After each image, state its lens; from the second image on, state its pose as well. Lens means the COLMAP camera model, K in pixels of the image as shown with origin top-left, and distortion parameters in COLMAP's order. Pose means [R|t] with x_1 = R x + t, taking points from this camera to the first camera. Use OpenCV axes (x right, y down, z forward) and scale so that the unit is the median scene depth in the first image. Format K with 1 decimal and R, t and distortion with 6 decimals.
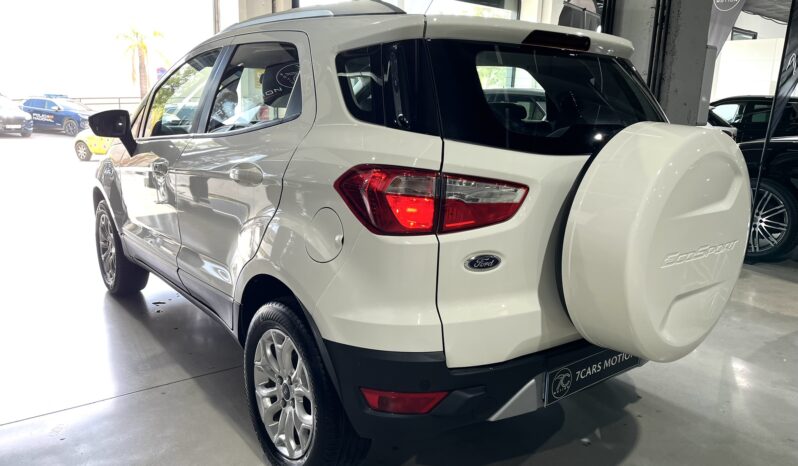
lens RADIAL K [[606.8, 0, 399.0], [0, 606.8, 233.0], [0, 0, 1]] dist [0.066858, -0.126756]
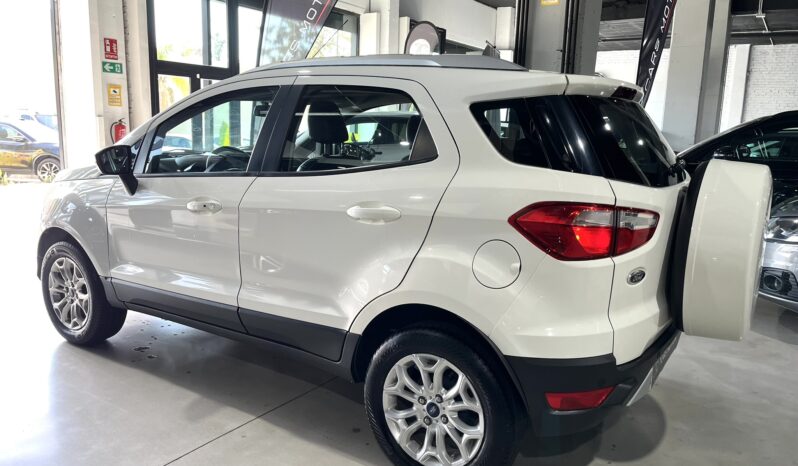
lens RADIAL K [[606.8, 0, 399.0], [0, 606.8, 233.0], [0, 0, 1]] dist [0.066858, -0.126756]
pose [[0.946468, -0.057756, 0.317590, -0.668149], [0.064620, 0.997848, -0.011111, -0.055259], [-0.316265, 0.031039, 0.948163, -0.025825]]
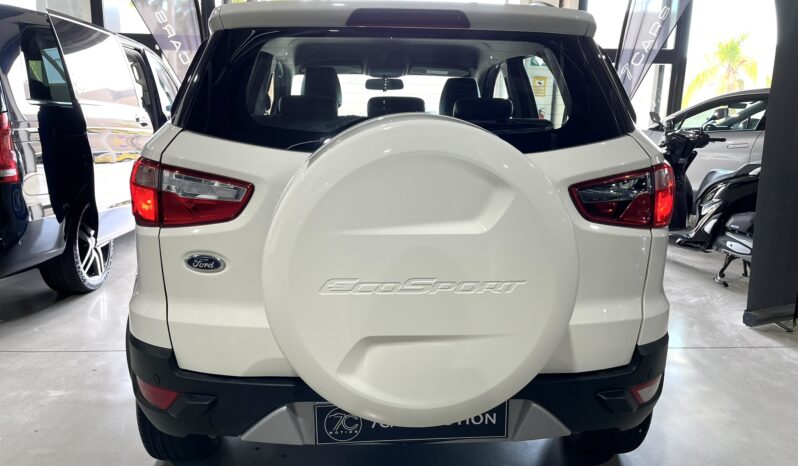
lens RADIAL K [[606.8, 0, 399.0], [0, 606.8, 233.0], [0, 0, 1]] dist [0.066858, -0.126756]
pose [[0.827945, 0.093702, -0.552926, 0.849774], [-0.105623, 0.994352, 0.010350, -0.036375], [0.550773, 0.049832, 0.833166, 0.361006]]
